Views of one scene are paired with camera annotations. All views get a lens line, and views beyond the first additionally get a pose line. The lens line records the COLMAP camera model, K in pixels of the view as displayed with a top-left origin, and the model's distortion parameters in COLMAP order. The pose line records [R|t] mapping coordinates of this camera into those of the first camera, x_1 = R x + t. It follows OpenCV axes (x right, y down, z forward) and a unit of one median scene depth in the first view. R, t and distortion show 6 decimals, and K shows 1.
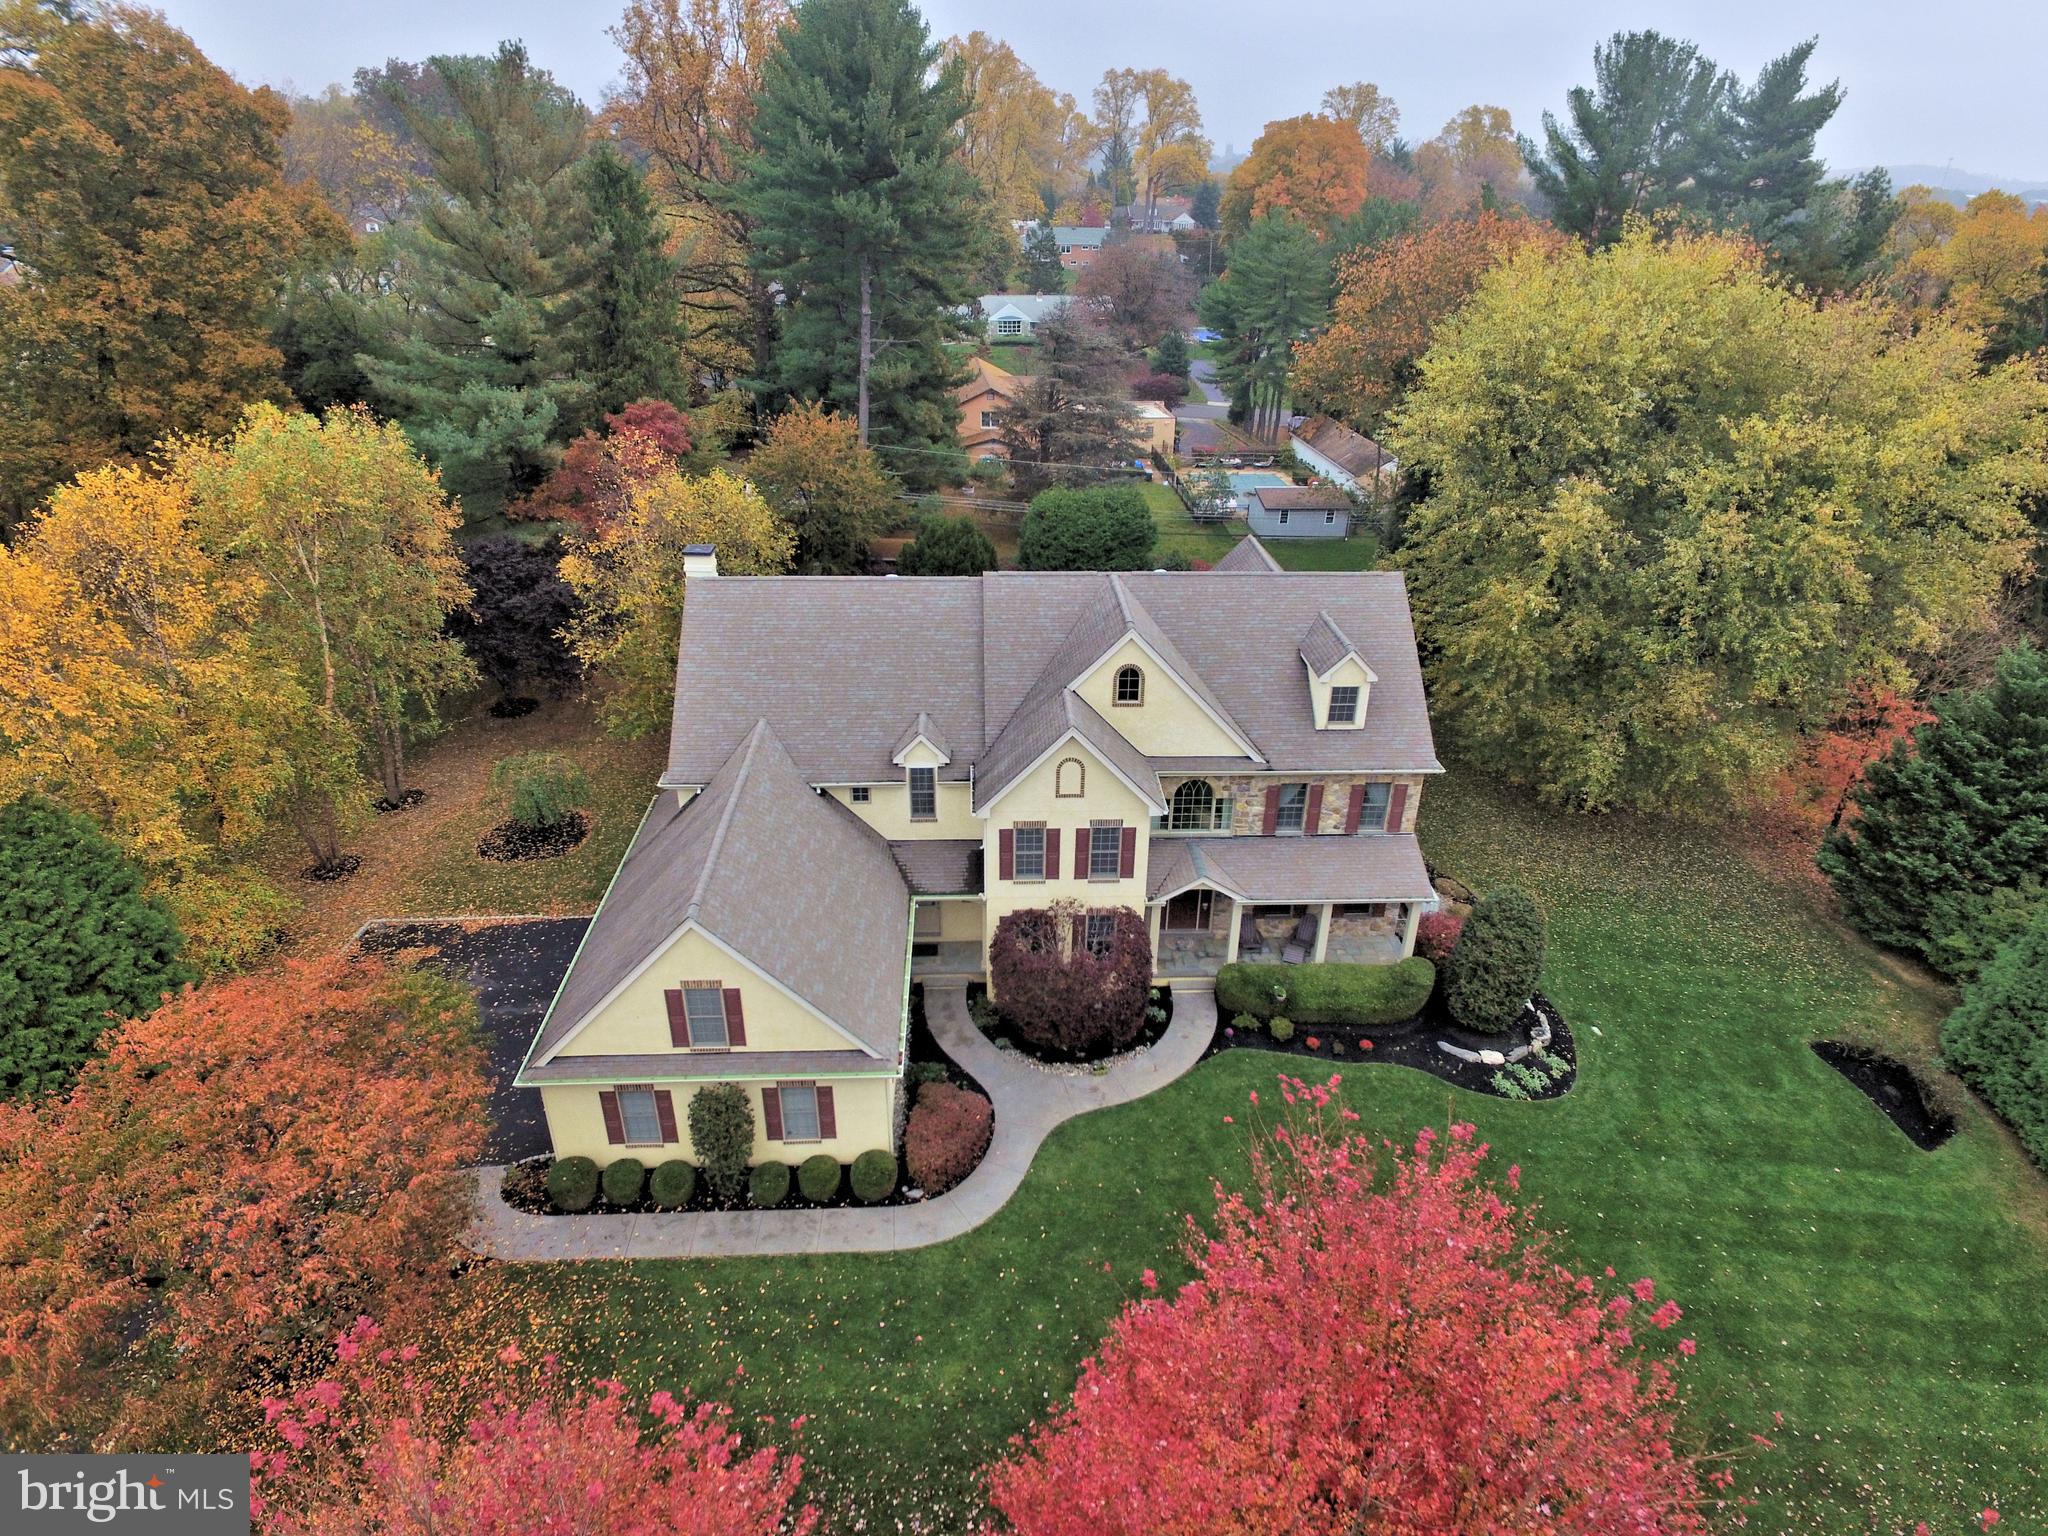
lens RADIAL K [[1186.3, 0, 1048.5], [0, 1186.3, 773.3], [0, 0, 1]] dist [-0.013585, 0.013340]
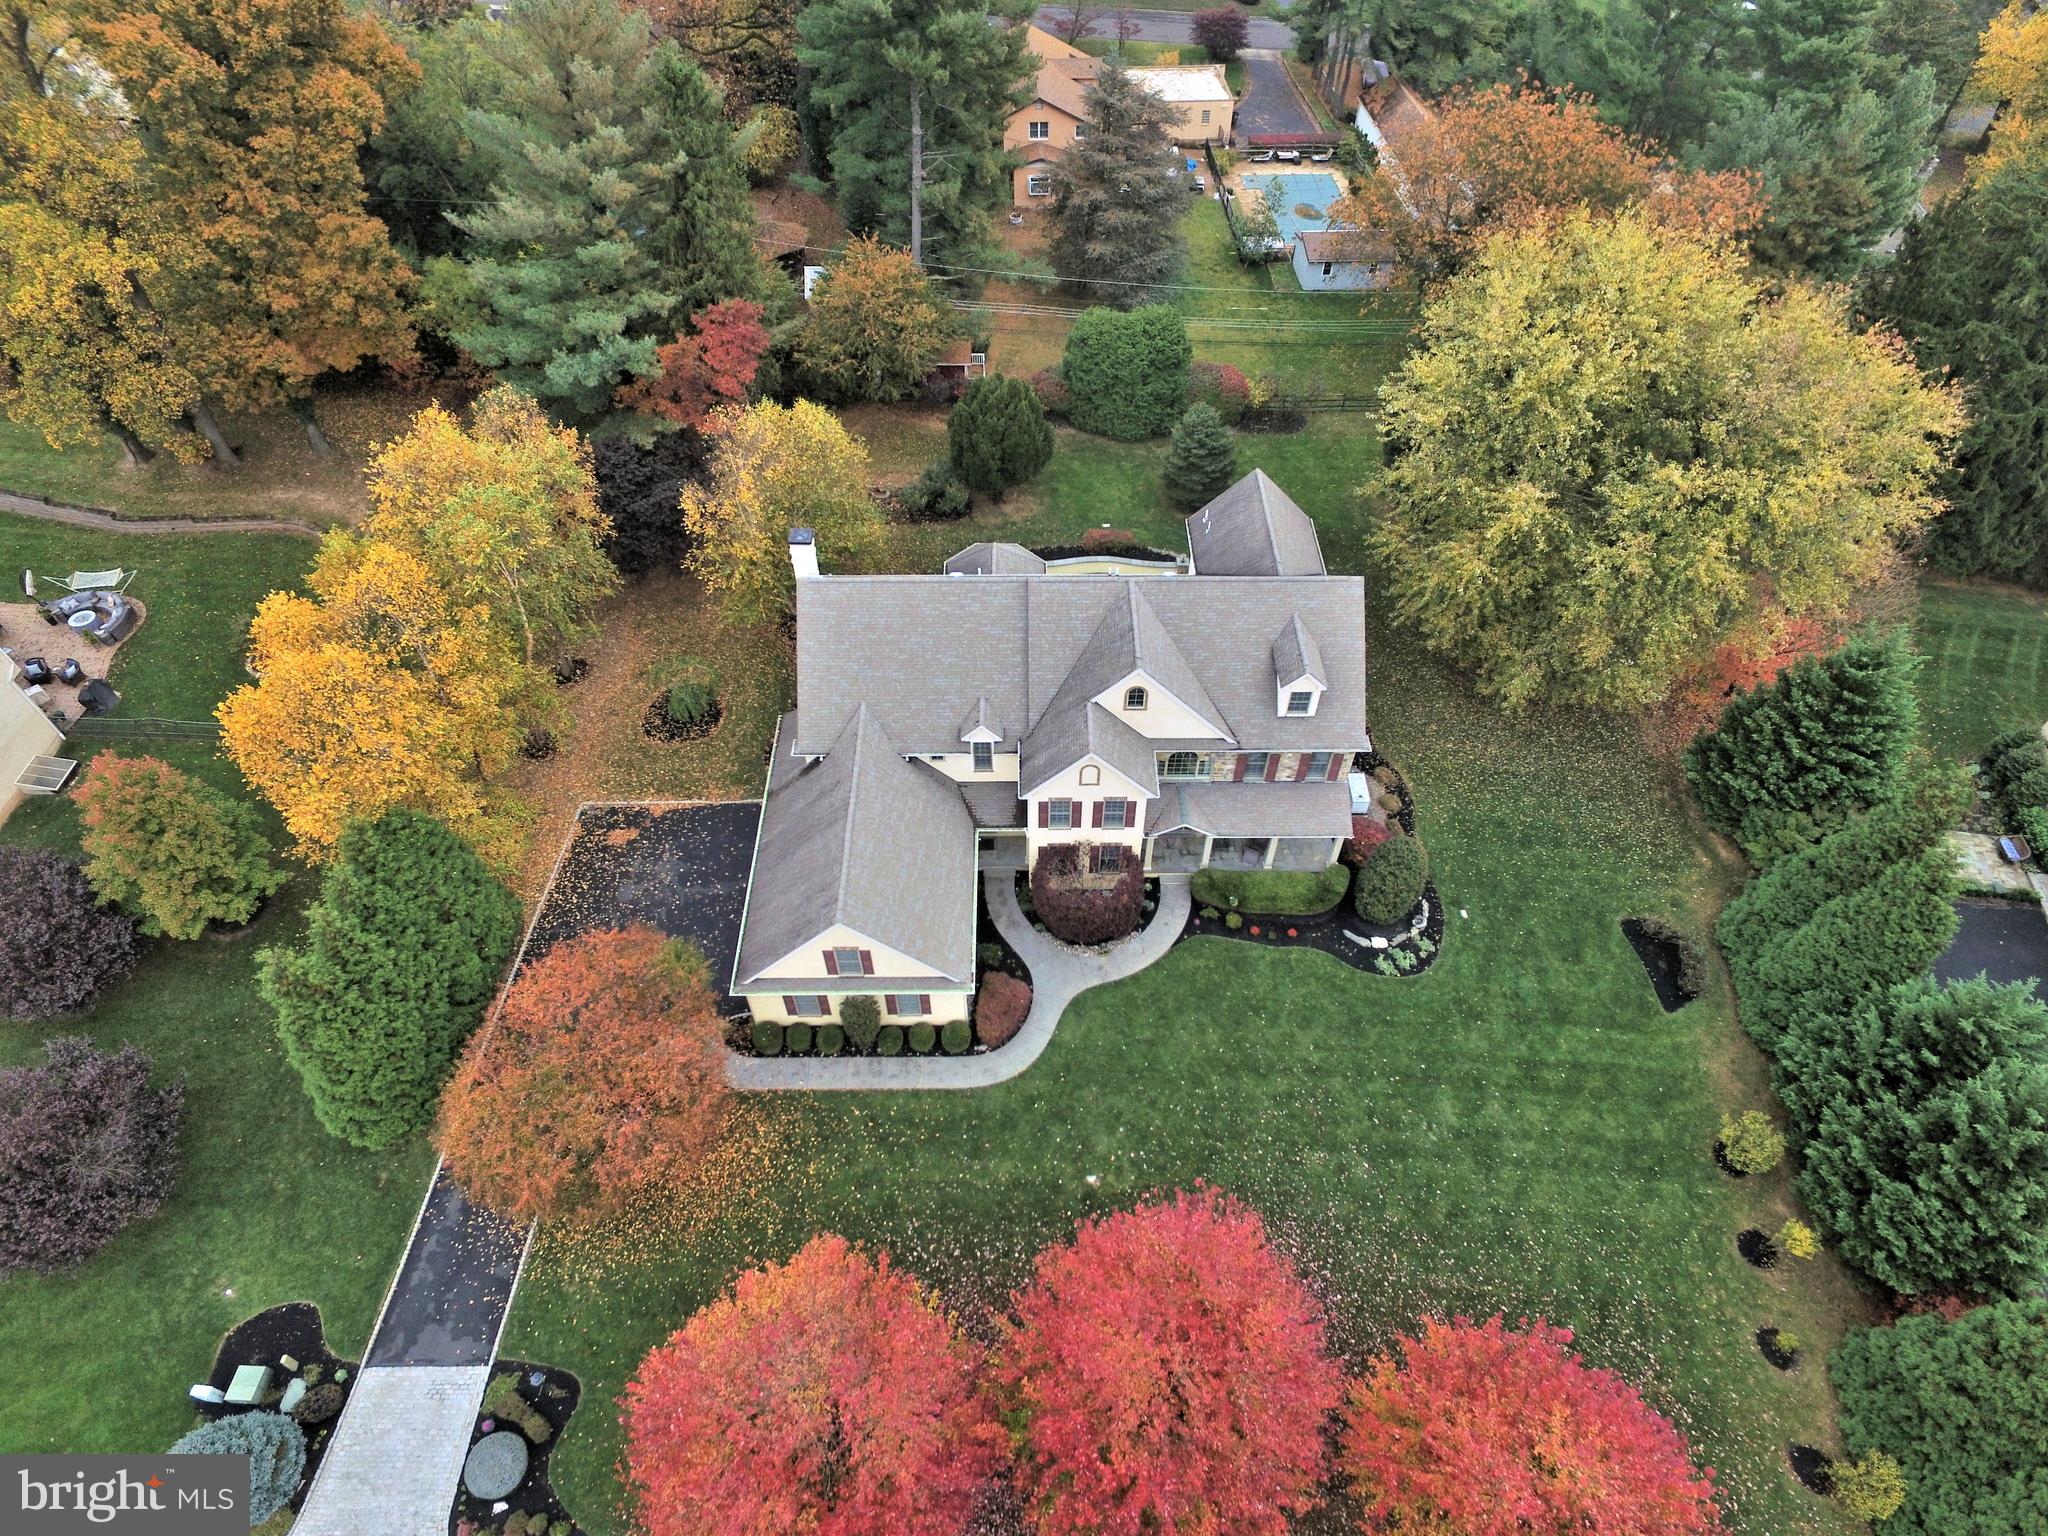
lens RADIAL K [[1186.3, 0, 1048.5], [0, 1186.3, 773.3], [0, 0, 1]] dist [-0.013585, 0.013340]
pose [[0.999076, 0.027264, -0.033231, 0.015585], [-0.012686, 0.925683, 0.378087, -0.495609], [0.041070, -0.377316, 0.925173, -0.273150]]
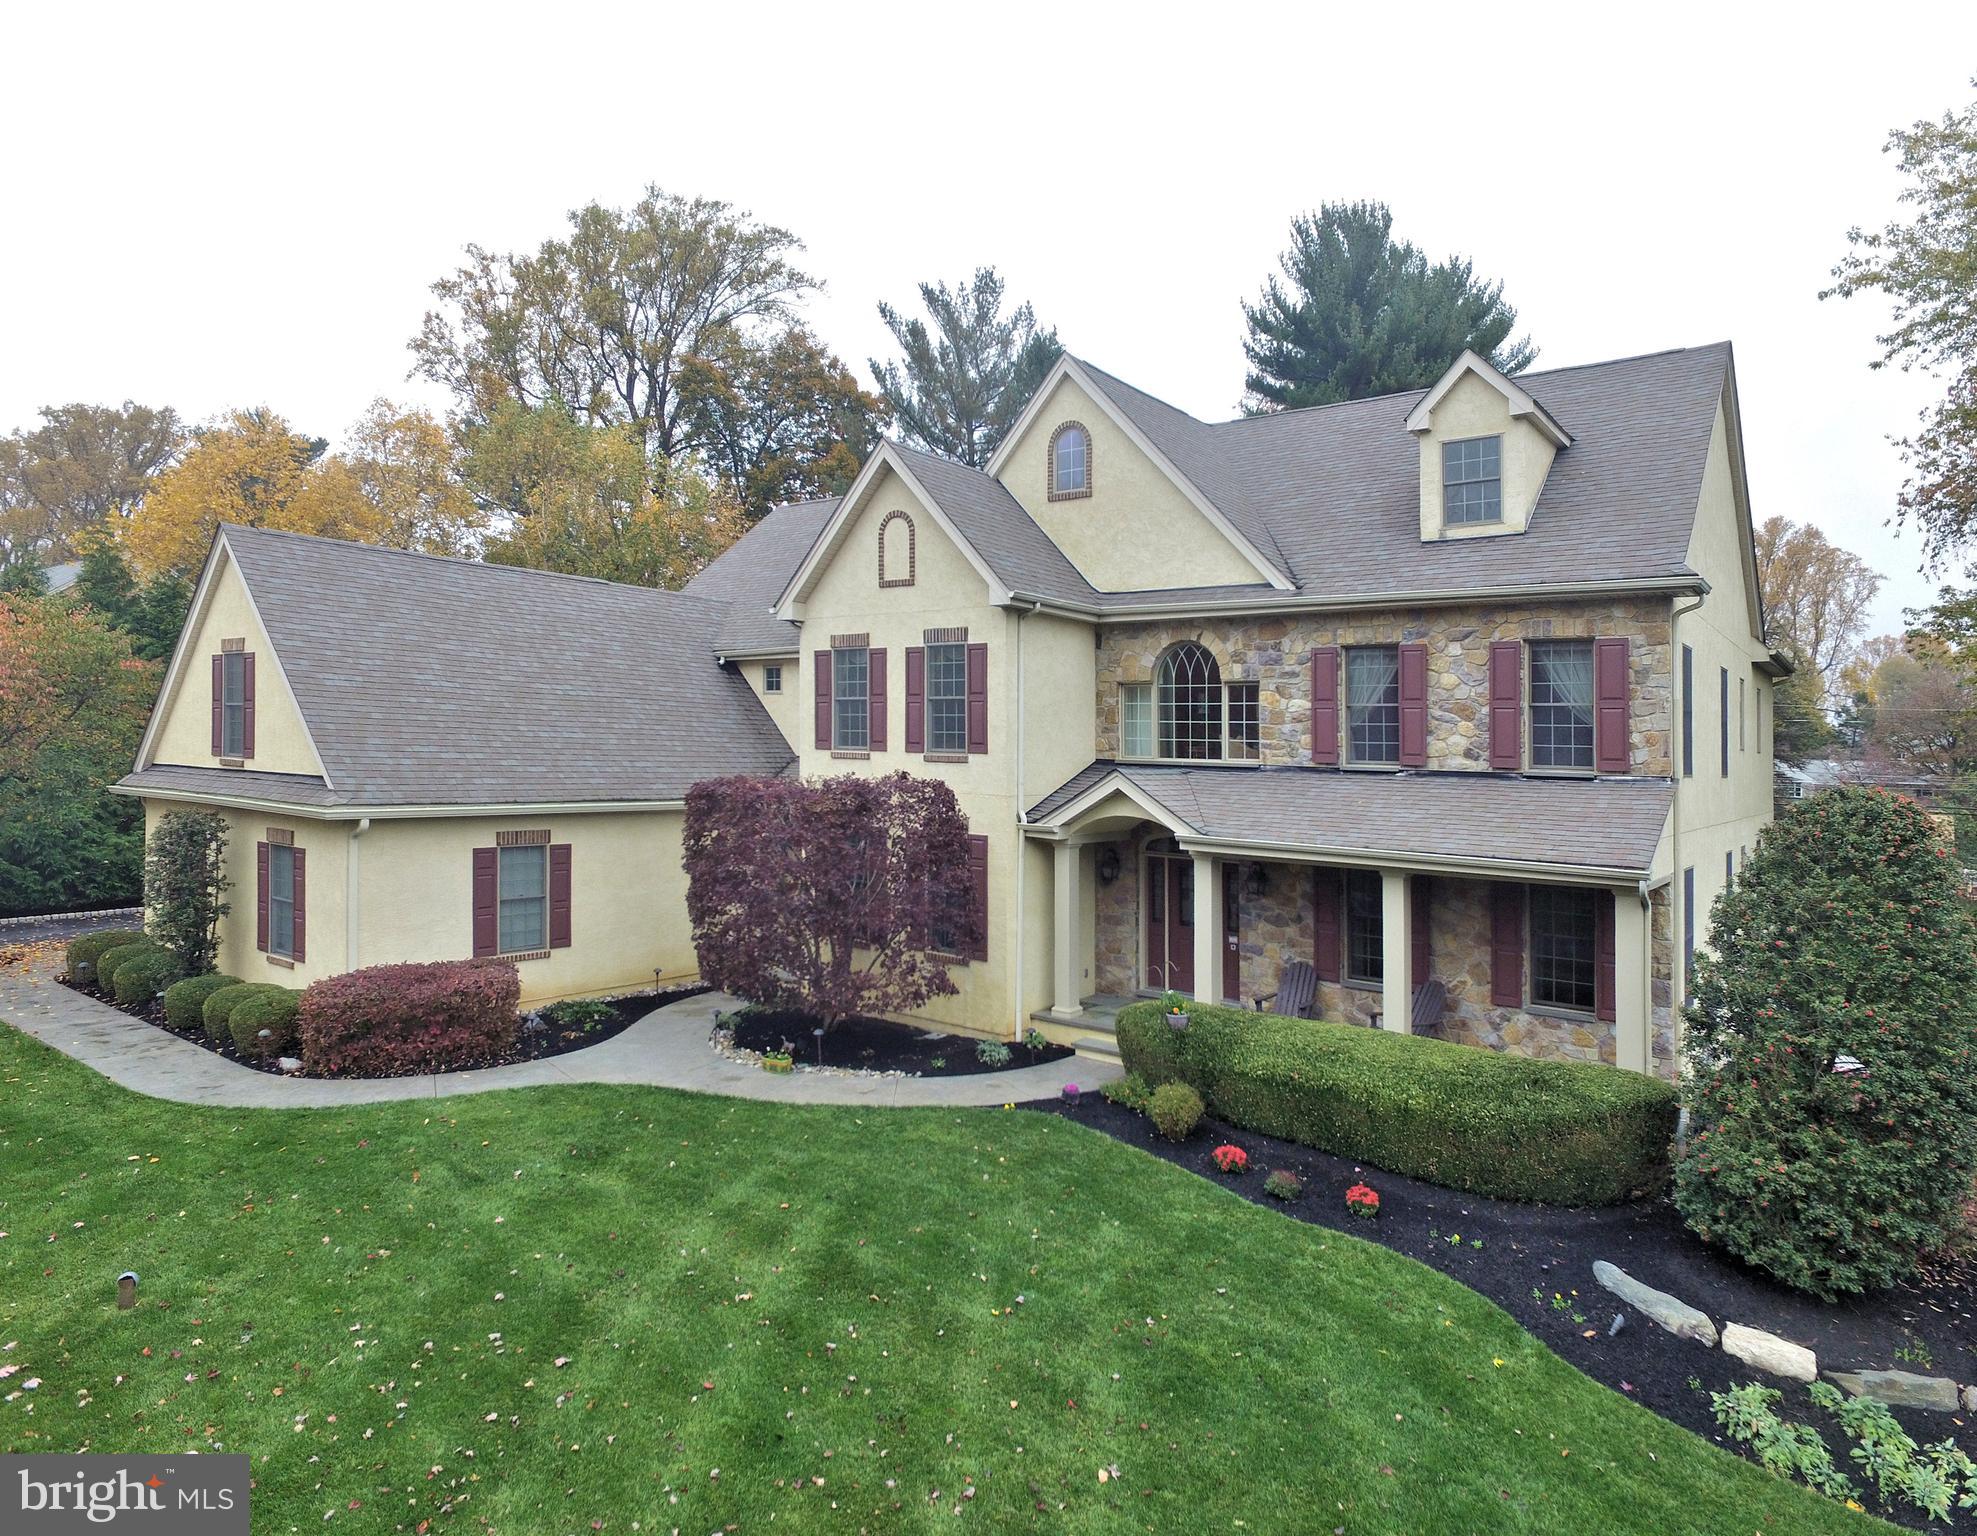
lens RADIAL K [[1164.8, 0, 1031.2], [0, 1164.8, 748.9], [0, 0, 1]] dist [0.000326, -0.000034]
pose [[0.766289, -0.003308, -0.642487, 0.425129], [-0.301426, 0.881256, -0.364046, 0.271769], [0.567400, 0.472627, 0.674300, 0.647012]]
